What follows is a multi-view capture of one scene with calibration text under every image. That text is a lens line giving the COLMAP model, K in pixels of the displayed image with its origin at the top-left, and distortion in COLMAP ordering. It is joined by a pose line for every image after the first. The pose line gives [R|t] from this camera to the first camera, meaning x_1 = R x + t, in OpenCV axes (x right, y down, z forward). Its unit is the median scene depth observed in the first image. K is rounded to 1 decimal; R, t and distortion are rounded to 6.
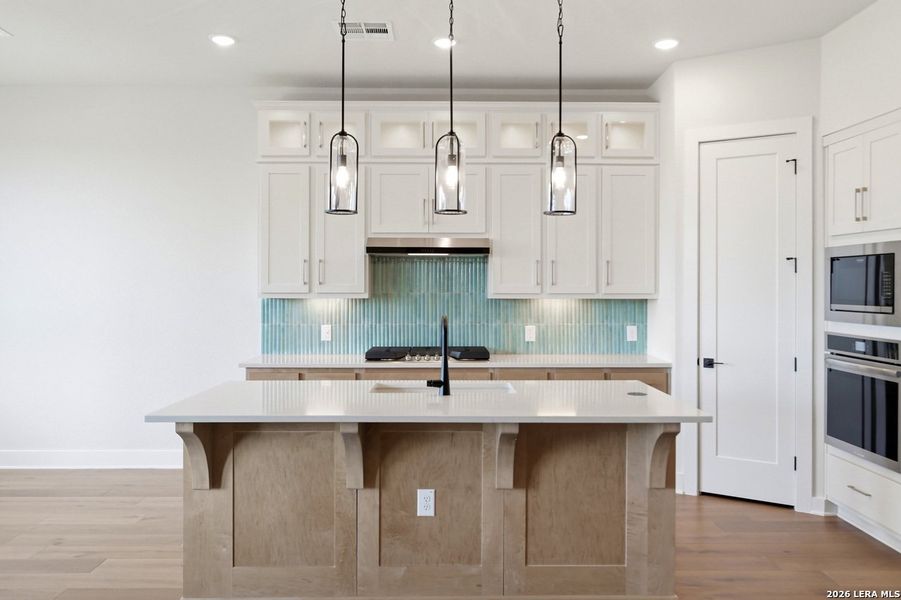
lens RADIAL K [[709.7, 0, 449.4], [0, 709.7, 292.3], [0, 0, 1]] dist [0.000748, 0.005984]
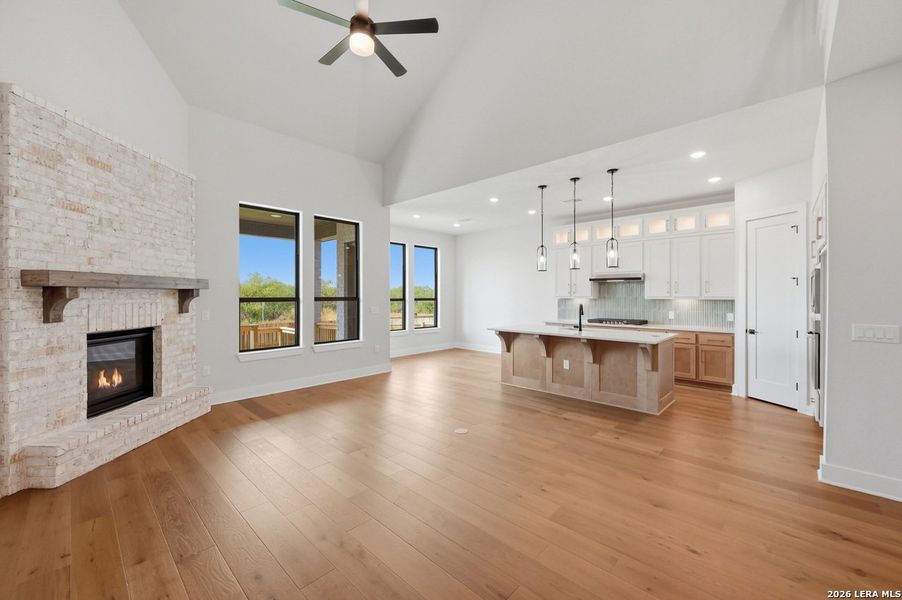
lens RADIAL K [[357.8, 0, 453.2], [0, 357.8, 295.5], [0, 0, 1]] dist [-0.002035, -0.000156]
pose [[0.722254, -0.001908, -0.691625, 0.435934], [-0.003546, 0.999973, -0.006462, 0.007674], [0.691619, 0.007119, 0.722228, -0.288019]]
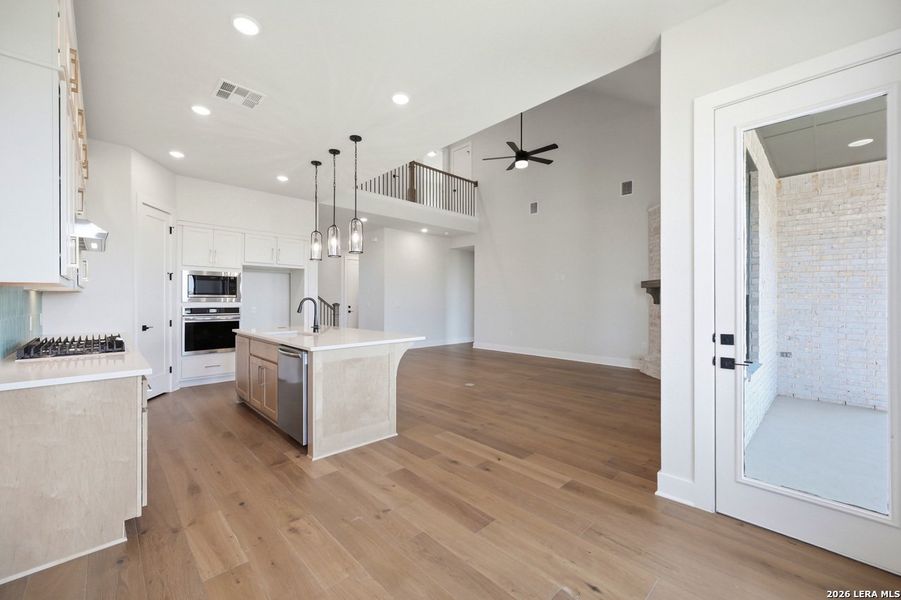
lens RADIAL K [[357.4, 0, 454.8], [0, 357.4, 303.0], [0, 0, 1]] dist [-0.002035, -0.000156]
pose [[-0.683955, -0.009988, 0.729456, -0.794323], [0.000625, 0.999898, 0.014277, 0.023804], [-0.729524, 0.010220, -0.683878, 1.003321]]
